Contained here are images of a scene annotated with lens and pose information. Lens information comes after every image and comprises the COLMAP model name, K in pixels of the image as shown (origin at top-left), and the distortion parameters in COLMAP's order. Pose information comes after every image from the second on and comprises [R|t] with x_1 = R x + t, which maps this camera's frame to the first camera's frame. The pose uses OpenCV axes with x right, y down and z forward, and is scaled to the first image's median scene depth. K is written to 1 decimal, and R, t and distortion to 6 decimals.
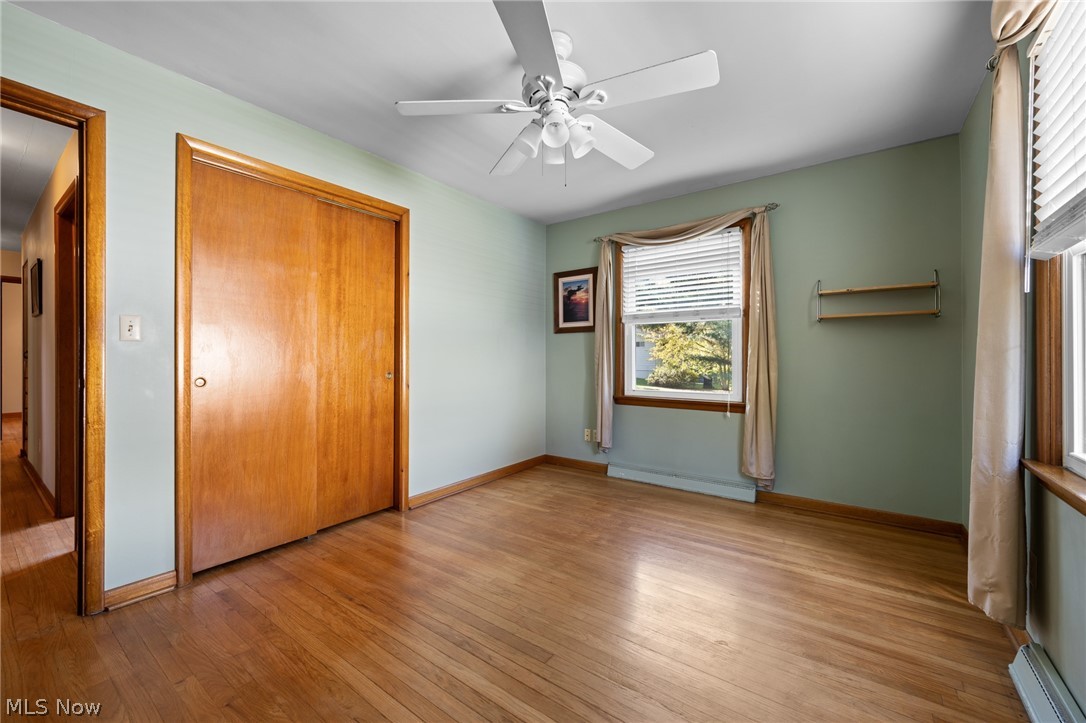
lens RADIAL K [[418.4, 0, 540.5], [0, 418.4, 360.0], [0, 0, 1]] dist [0.000652, -0.000216]
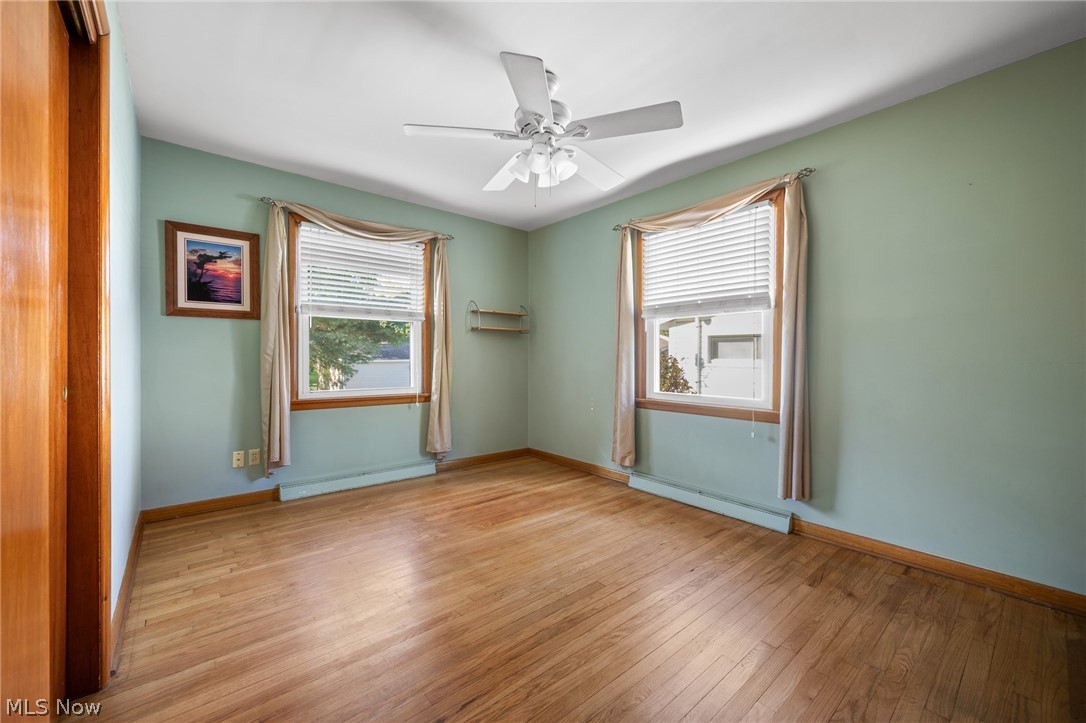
lens RADIAL K [[418.4, 0, 540.5], [0, 418.4, 360.0], [0, 0, 1]] dist [0.000652, -0.000216]
pose [[0.256333, -0.005489, 0.966573, -0.555179], [-0.003203, 0.999974, 0.006528, -0.001251], [-0.966583, -0.004769, 0.256309, 0.360677]]
